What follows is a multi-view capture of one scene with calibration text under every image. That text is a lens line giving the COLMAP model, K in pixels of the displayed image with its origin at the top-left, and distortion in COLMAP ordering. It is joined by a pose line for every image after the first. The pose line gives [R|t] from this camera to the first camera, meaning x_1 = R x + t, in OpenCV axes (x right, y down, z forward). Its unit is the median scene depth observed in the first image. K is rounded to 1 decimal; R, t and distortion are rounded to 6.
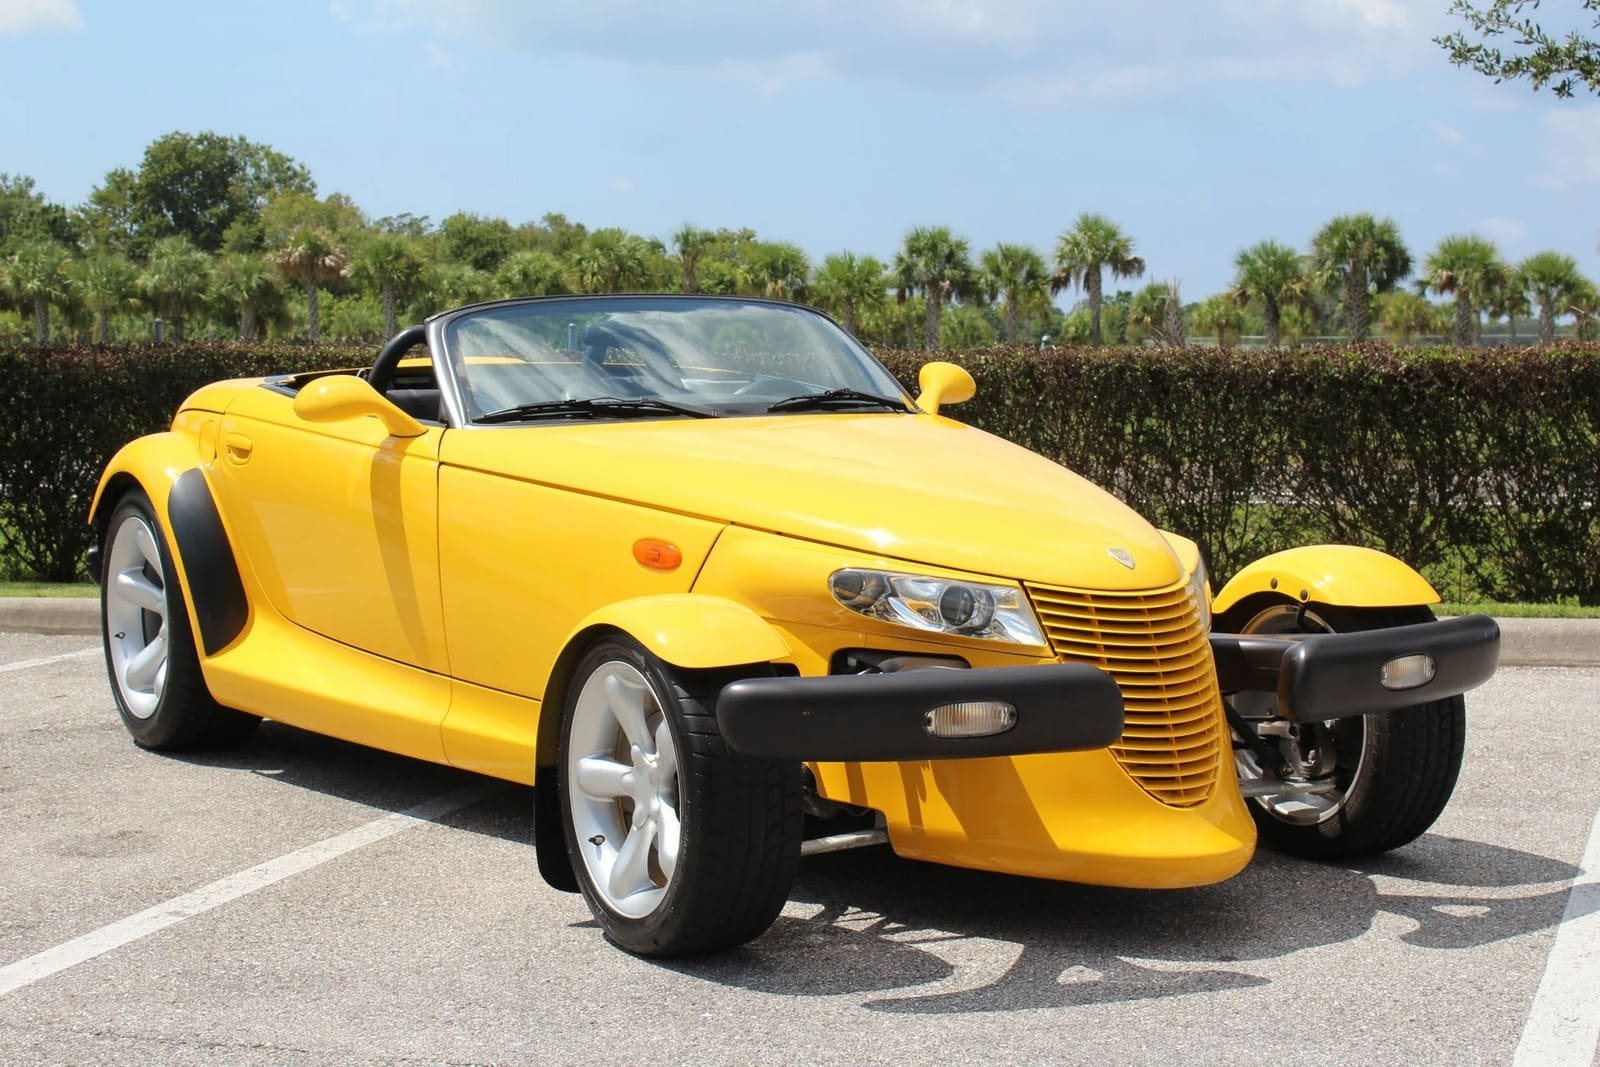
lens RADIAL K [[2753.9, 0, 800.0], [0, 2753.9, 533.5], [0, 0, 1]] dist [-0.028307, 0.223805]
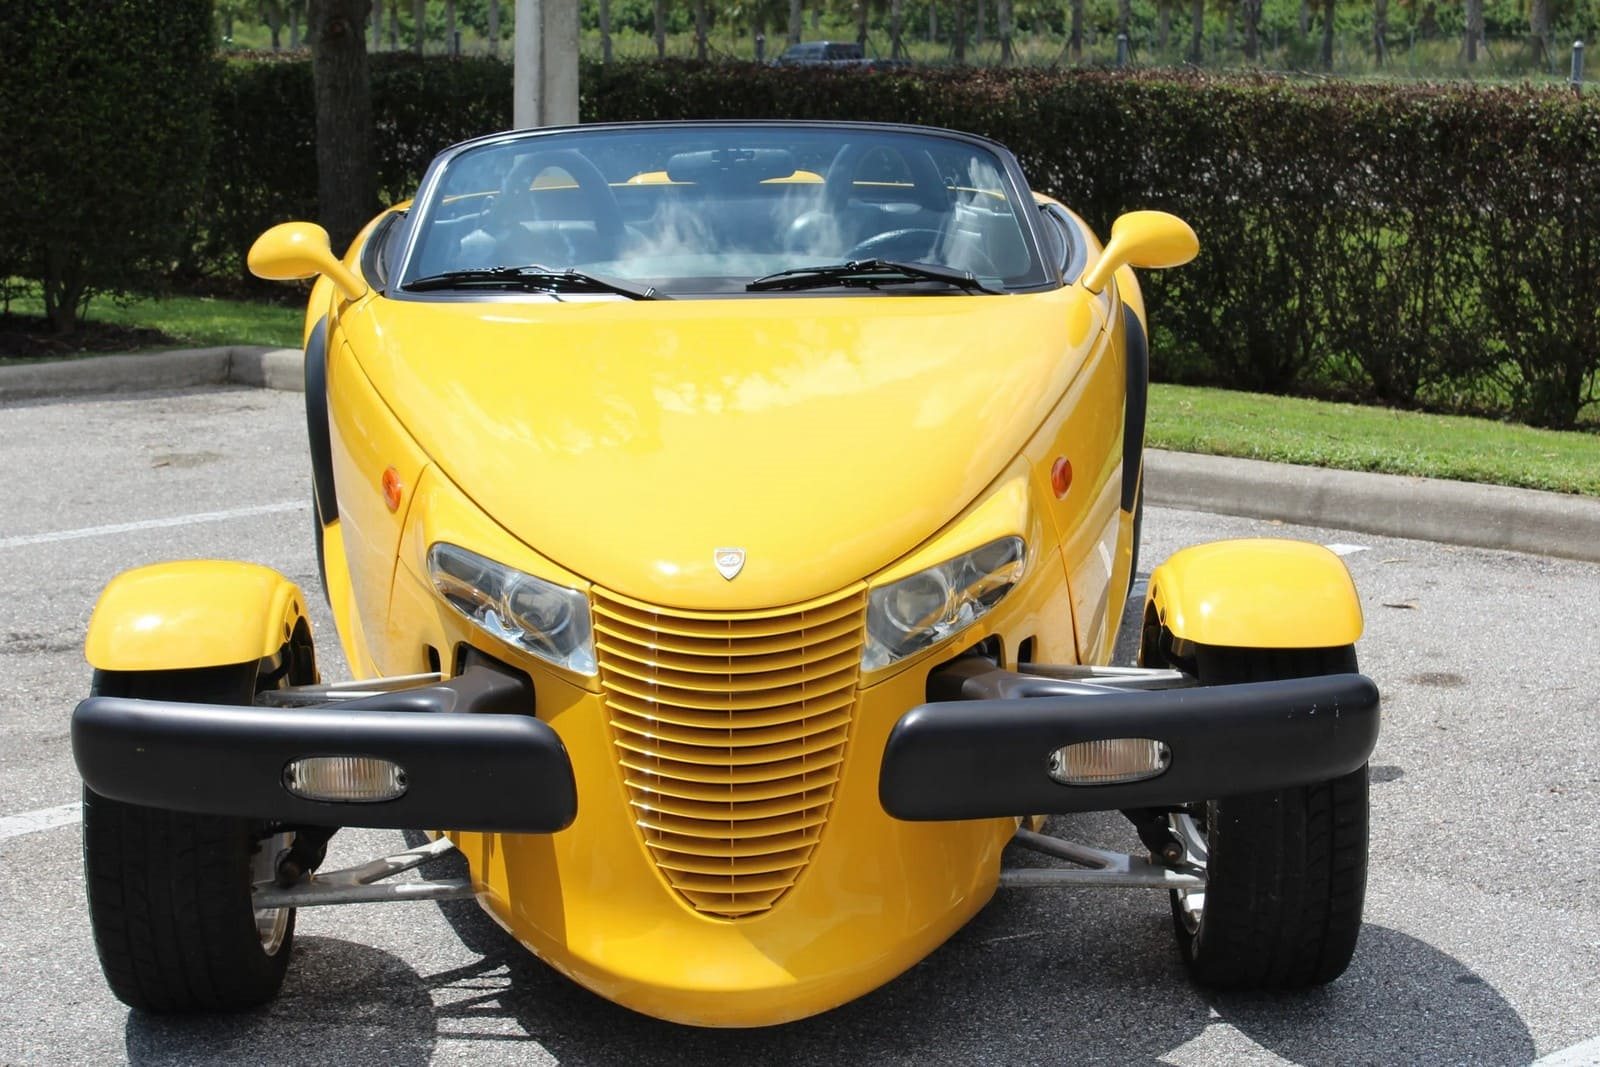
lens RADIAL K [[3133.1, 0, 800.0], [0, 3133.1, 533.5], [0, 0, 1]] dist [0.023287, 0.103771]
pose [[0.878214, 0.083858, -0.470858, 0.353674], [-0.036858, 0.993448, 0.108182, -0.060313], [0.476845, -0.077652, 0.875551, 0.191922]]
